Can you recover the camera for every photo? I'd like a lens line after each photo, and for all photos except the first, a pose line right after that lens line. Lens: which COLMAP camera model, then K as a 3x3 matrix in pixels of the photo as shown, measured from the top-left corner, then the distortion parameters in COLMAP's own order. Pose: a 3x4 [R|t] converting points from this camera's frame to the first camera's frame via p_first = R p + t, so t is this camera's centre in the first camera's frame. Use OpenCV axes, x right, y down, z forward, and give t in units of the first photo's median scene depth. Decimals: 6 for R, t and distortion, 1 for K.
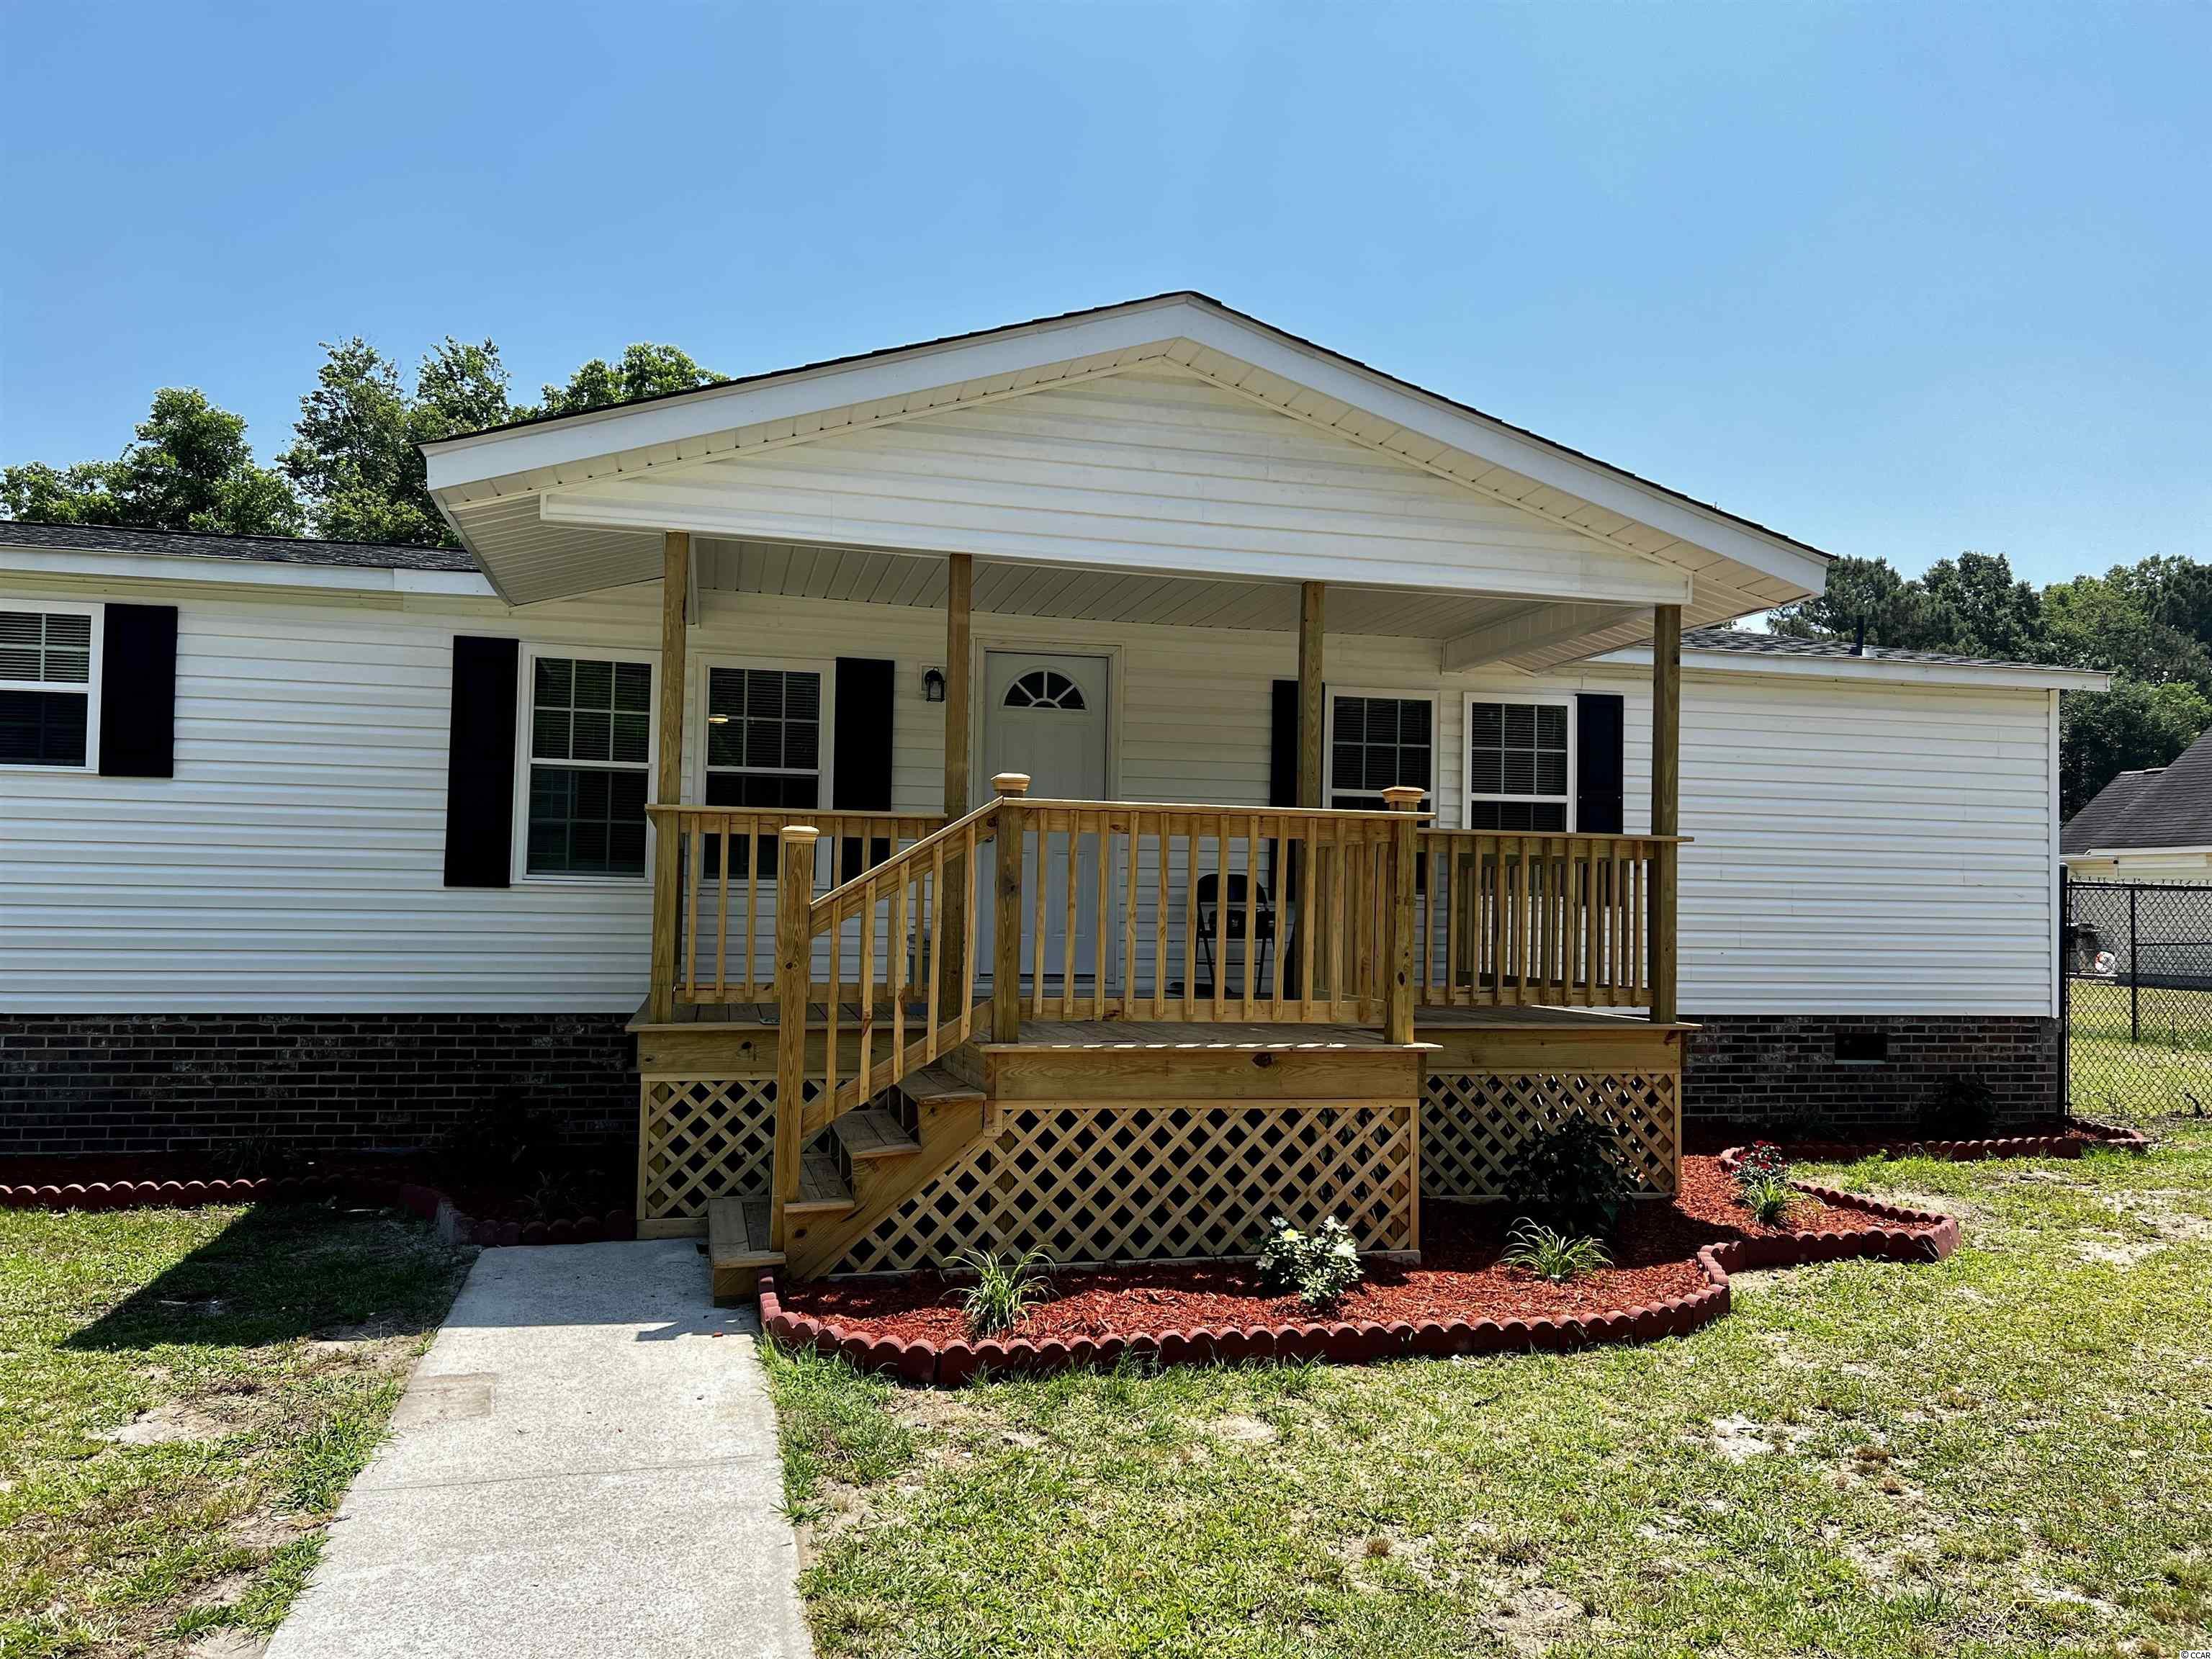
lens RADIAL K [[1638.3, 0, 1106.0], [0, 1638.3, 829.5], [0, 0, 1]] dist [0.094290, -0.132996]
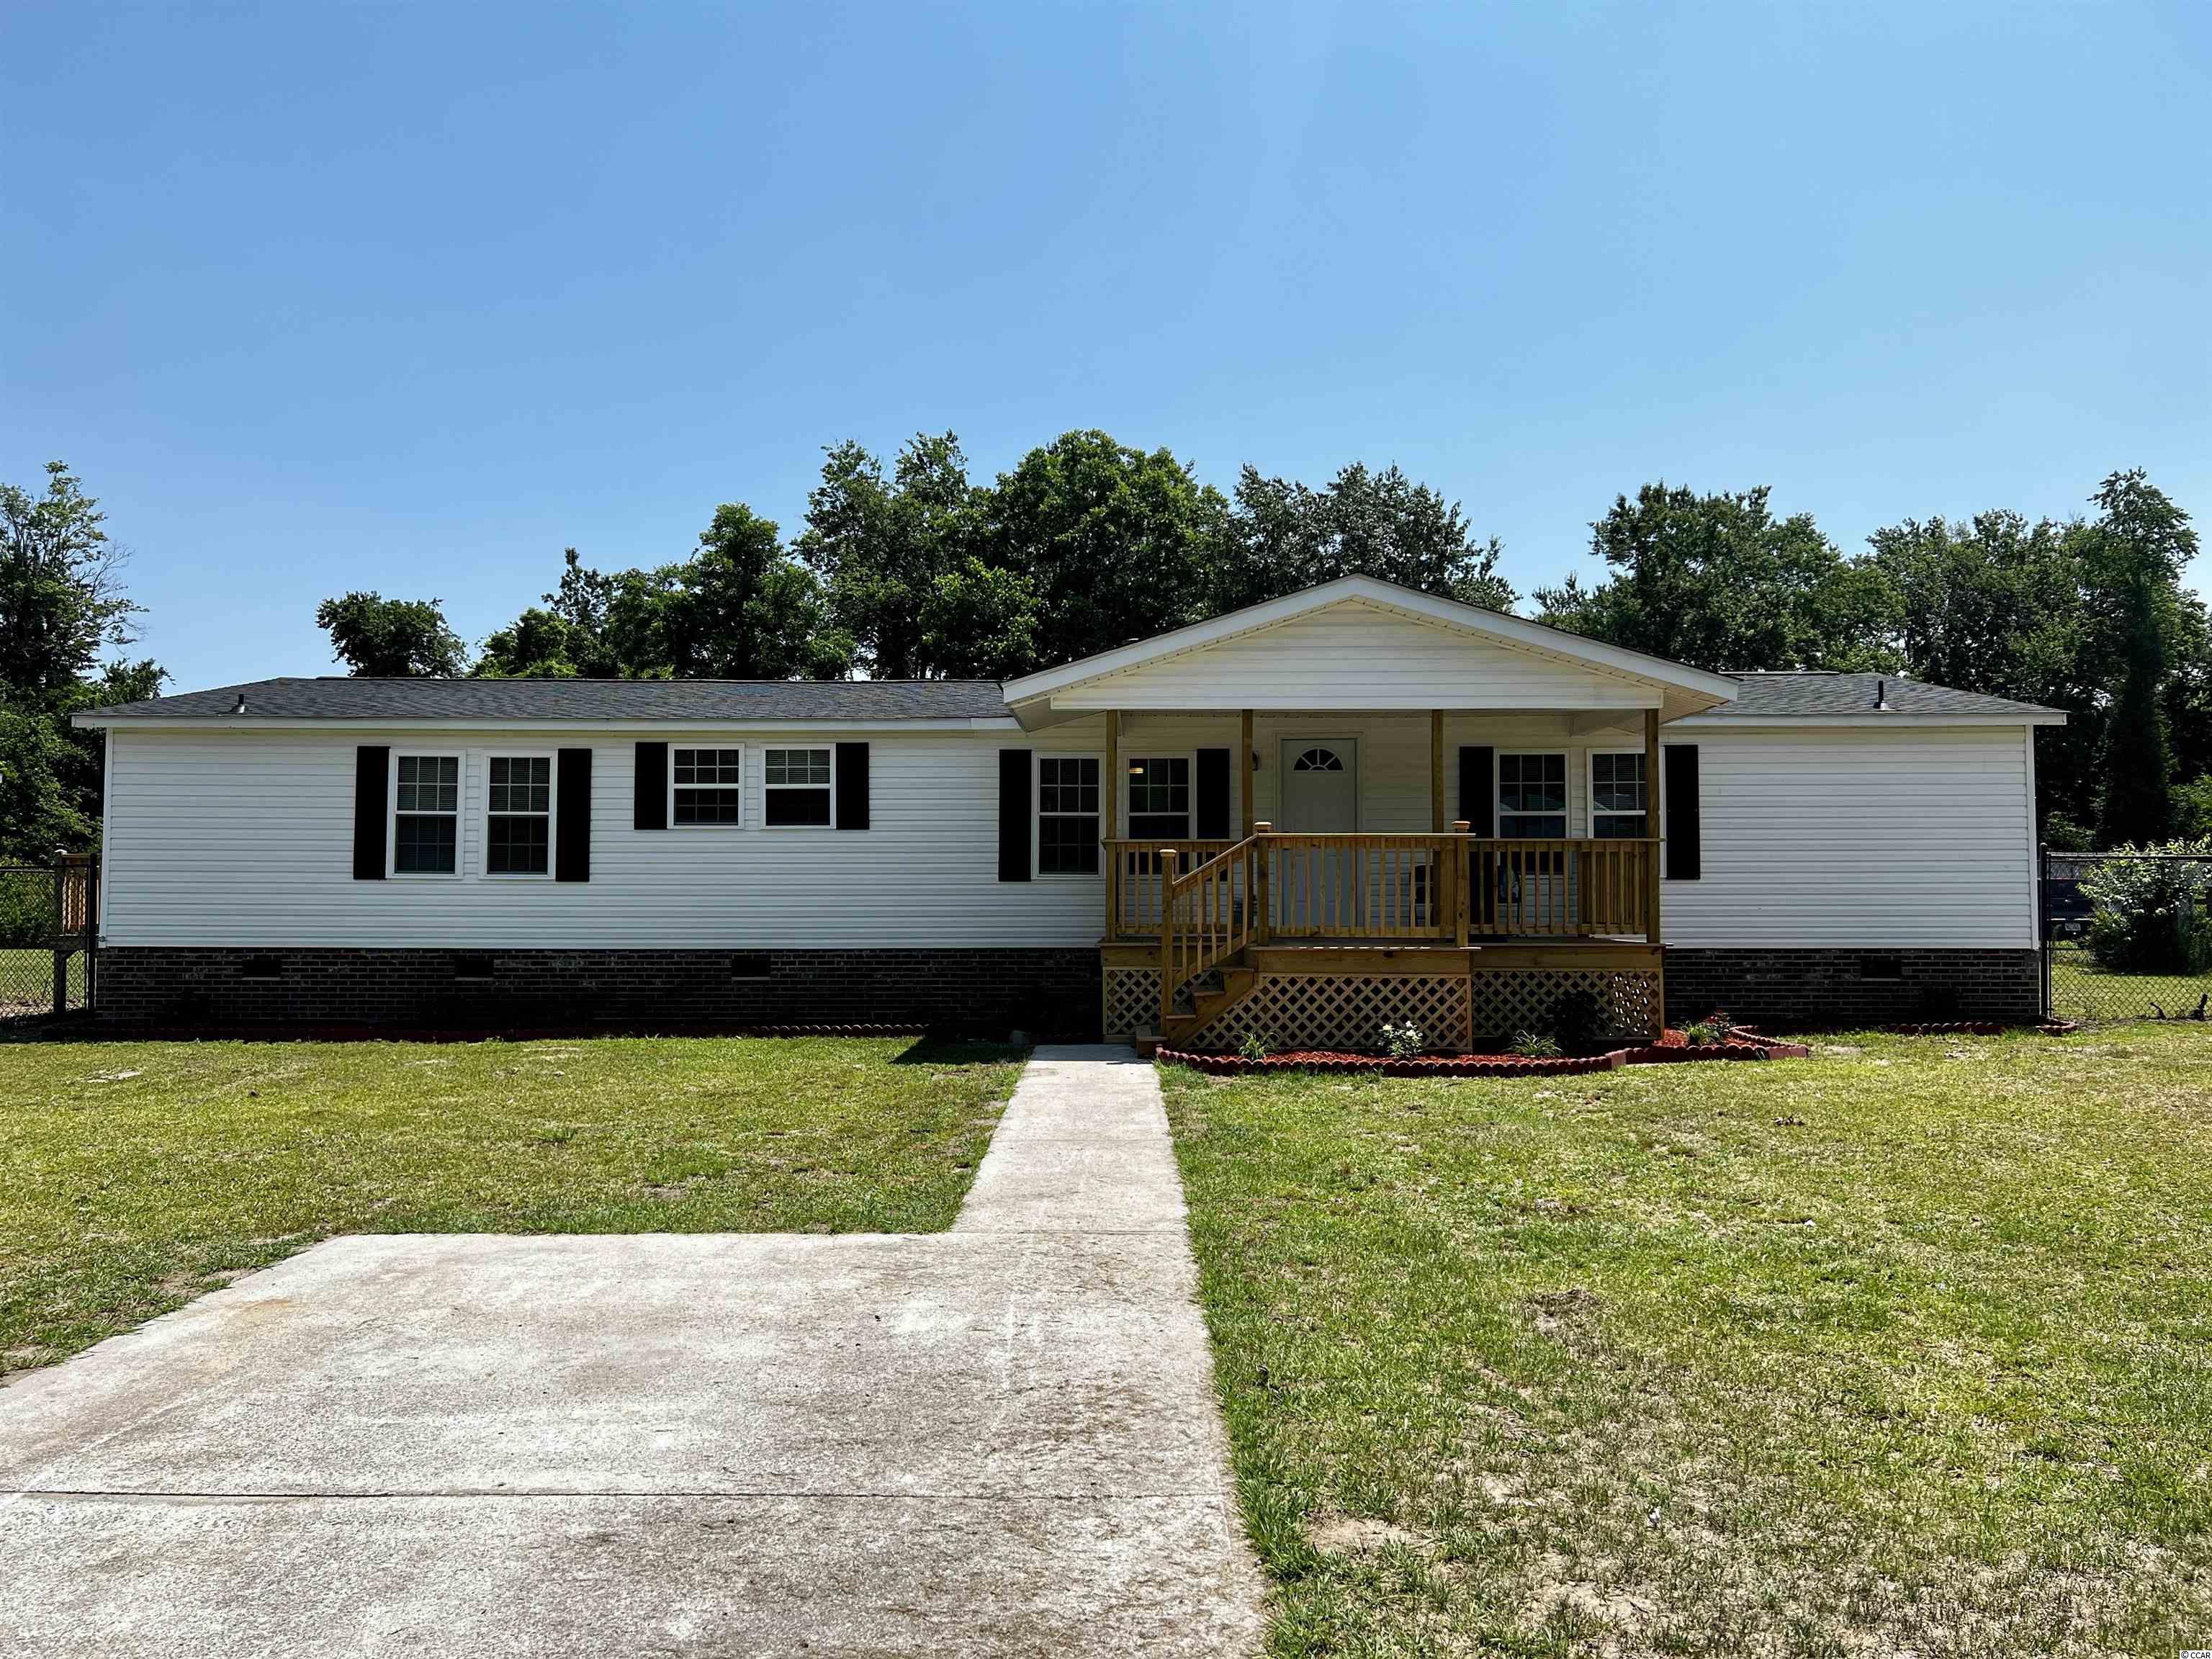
lens RADIAL K [[1638.3, 0, 1106.0], [0, 1638.3, 829.5], [0, 0, 1]] dist [0.094290, -0.132996]
pose [[0.966636, -0.029586, -0.254441, 0.225185], [0.030549, 0.999533, -0.000167, -0.023727], [0.254327, -0.007612, 0.967088, -0.882457]]
